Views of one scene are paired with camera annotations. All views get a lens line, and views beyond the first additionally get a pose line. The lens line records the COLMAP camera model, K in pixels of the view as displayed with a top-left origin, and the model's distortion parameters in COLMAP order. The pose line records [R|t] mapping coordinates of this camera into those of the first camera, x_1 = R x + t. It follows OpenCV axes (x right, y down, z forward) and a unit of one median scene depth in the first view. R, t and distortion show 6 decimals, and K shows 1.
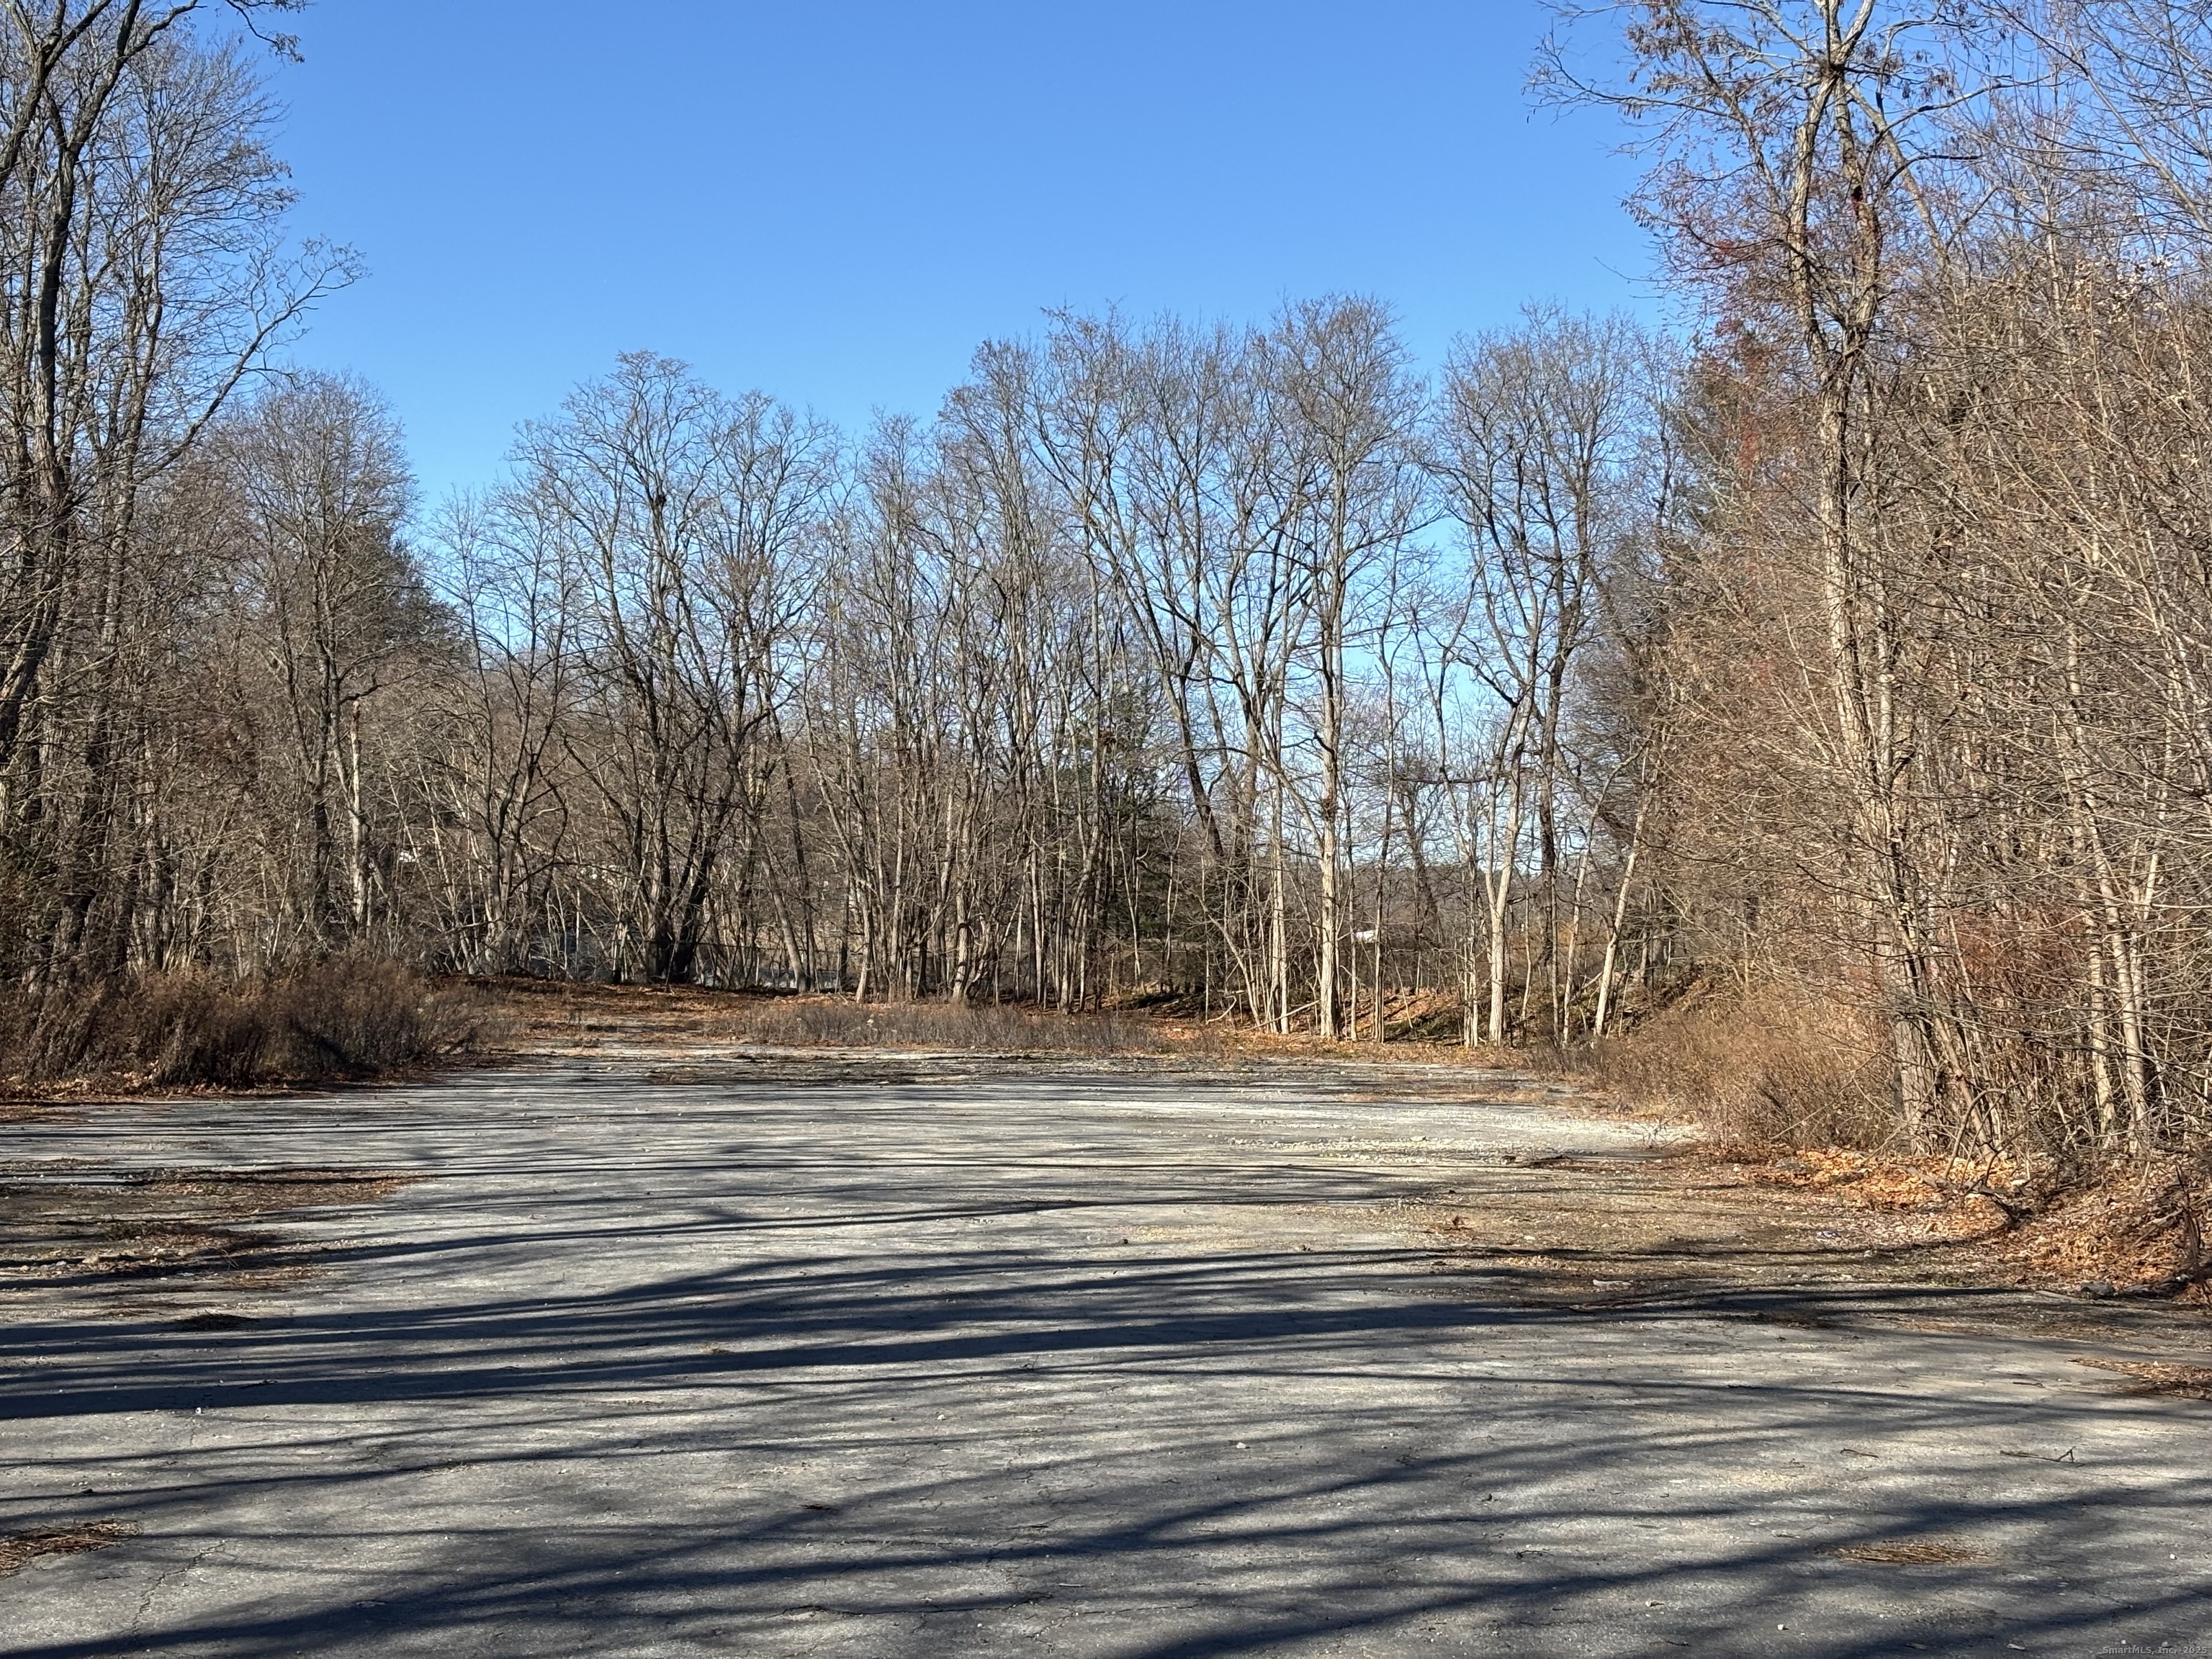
lens RADIAL K [[3346.5, 0, 1105.8], [0, 3346.5, 815.7], [0, 0, 1]] dist [0.069208, 0.000000]
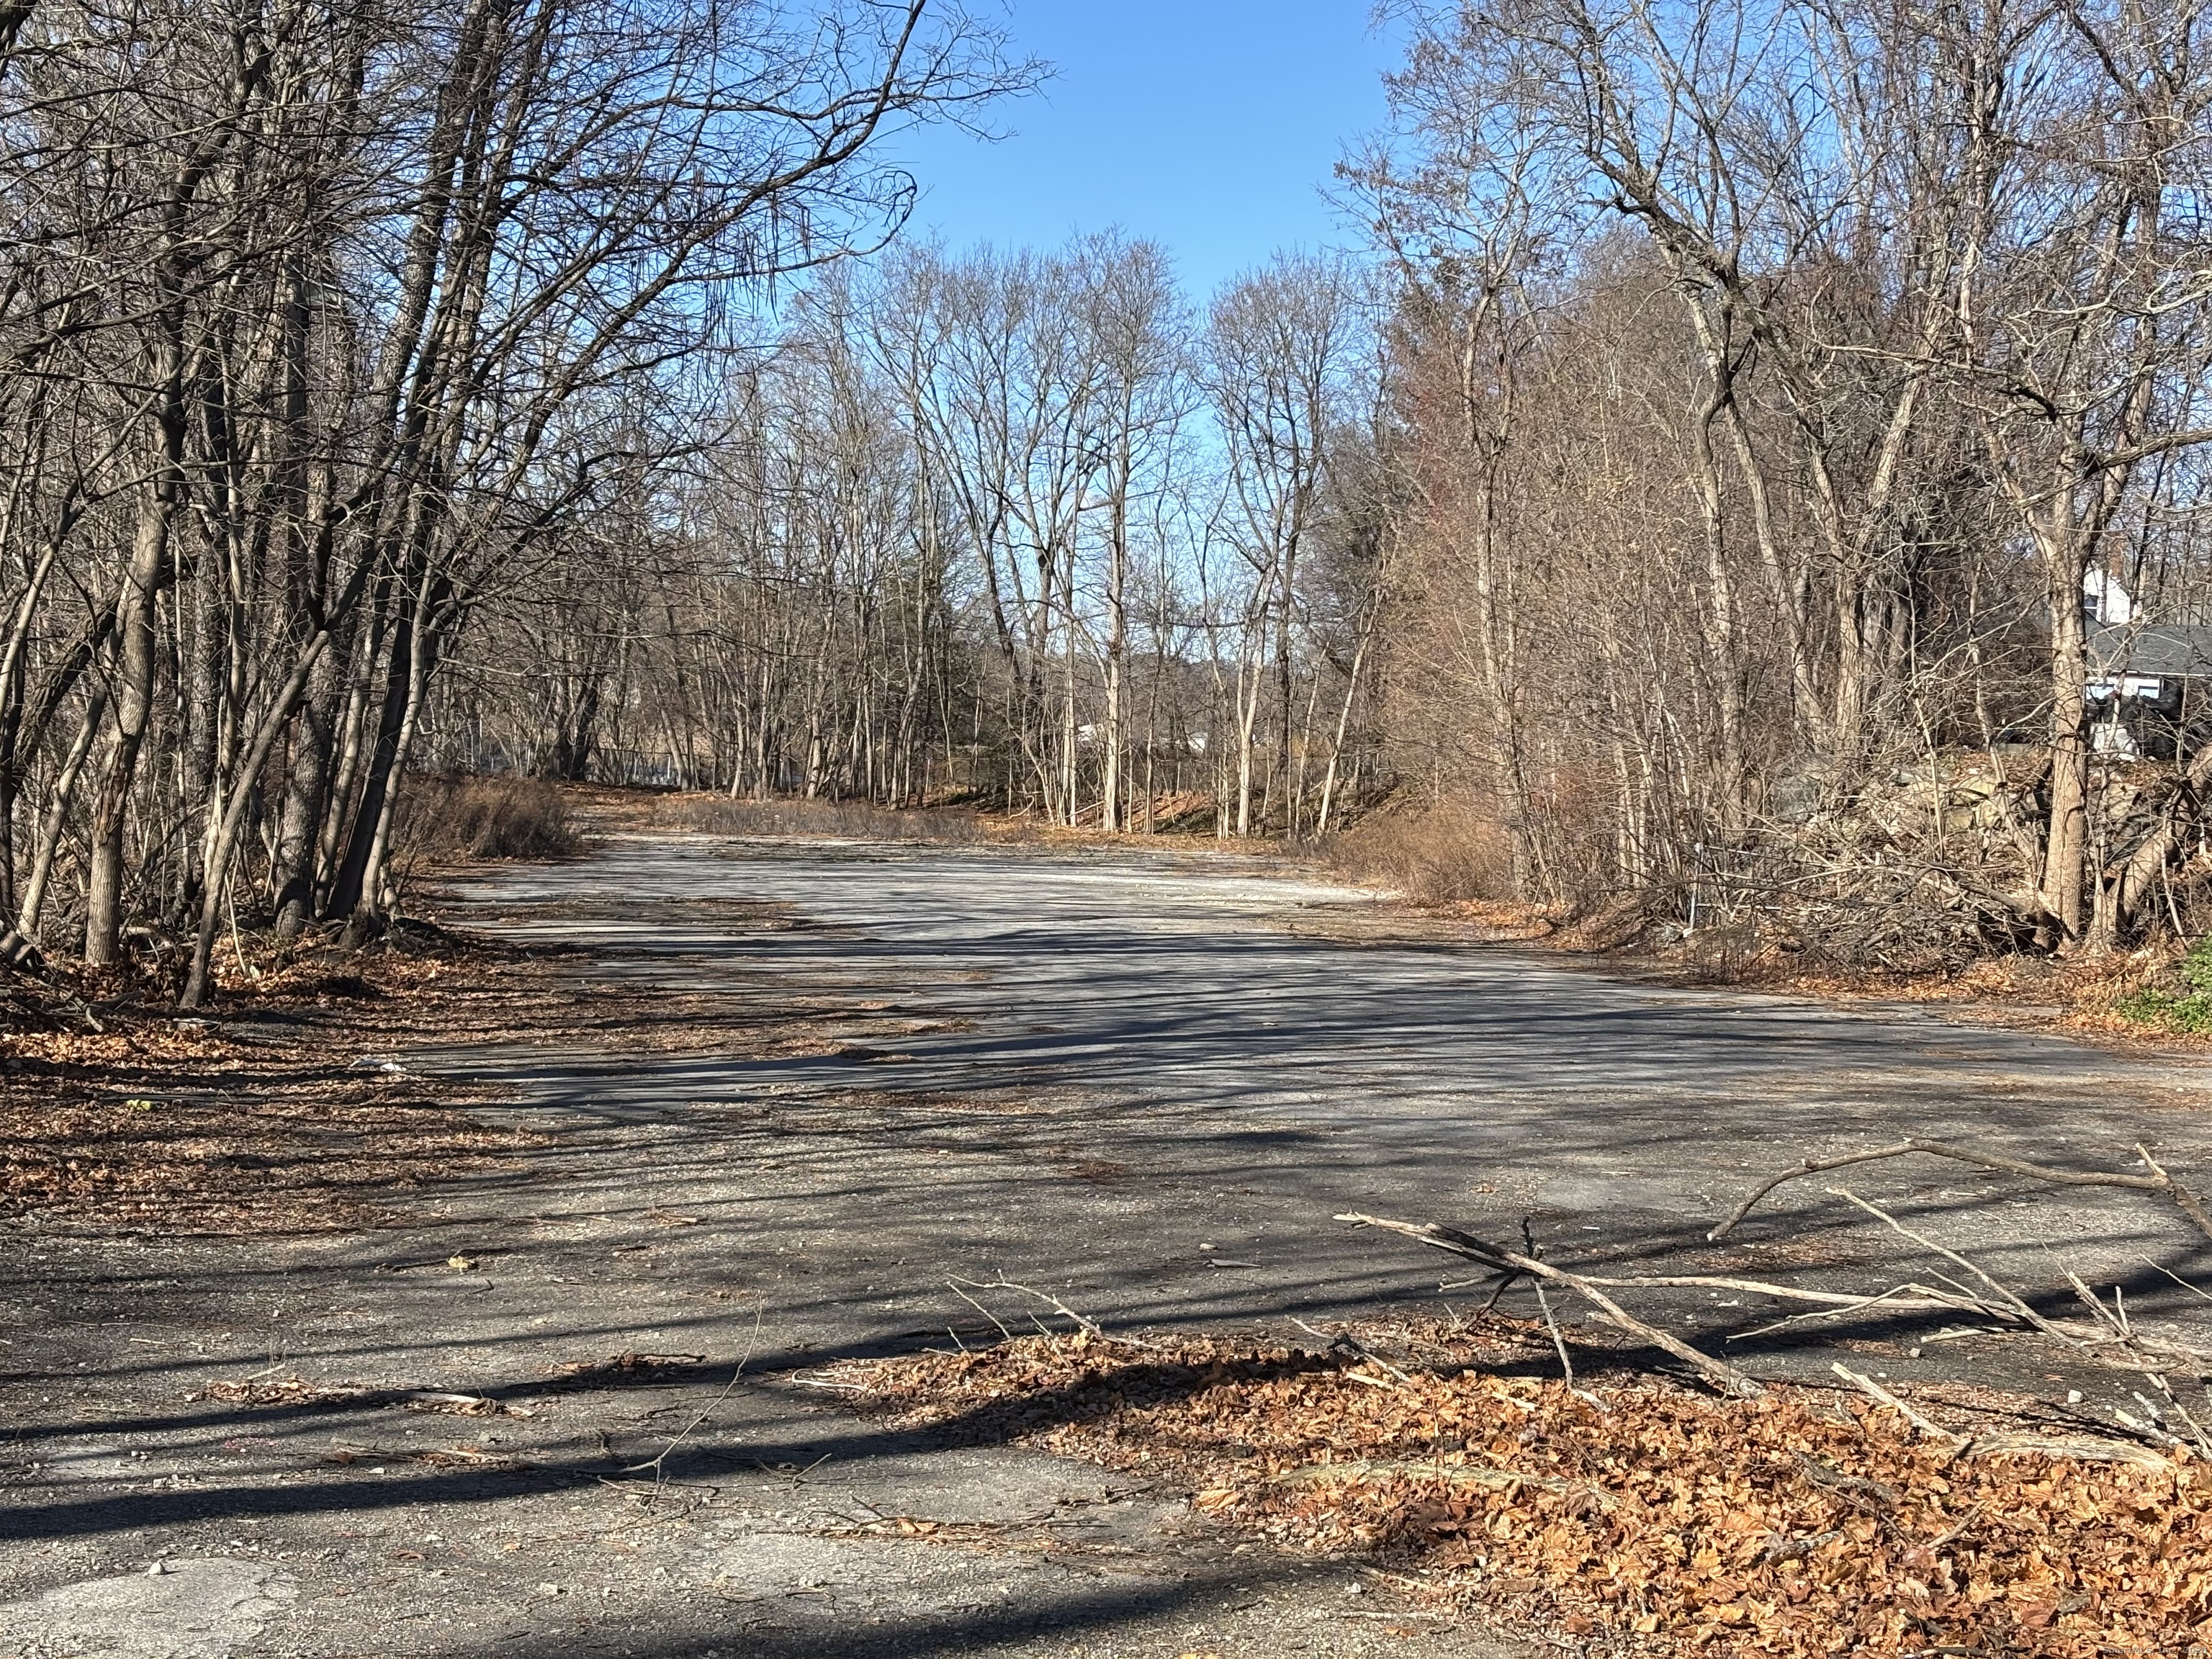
lens RADIAL K [[3346.5, 0, 1105.4], [0, 3346.5, 839.2], [0, 0, 1]] dist [0.069208, 0.000000]
pose [[0.996071, 0.007419, 0.088242, -0.046199], [-0.013653, 0.997436, 0.070246, -0.018692], [-0.087495, -0.071174, 0.993619, -0.252507]]
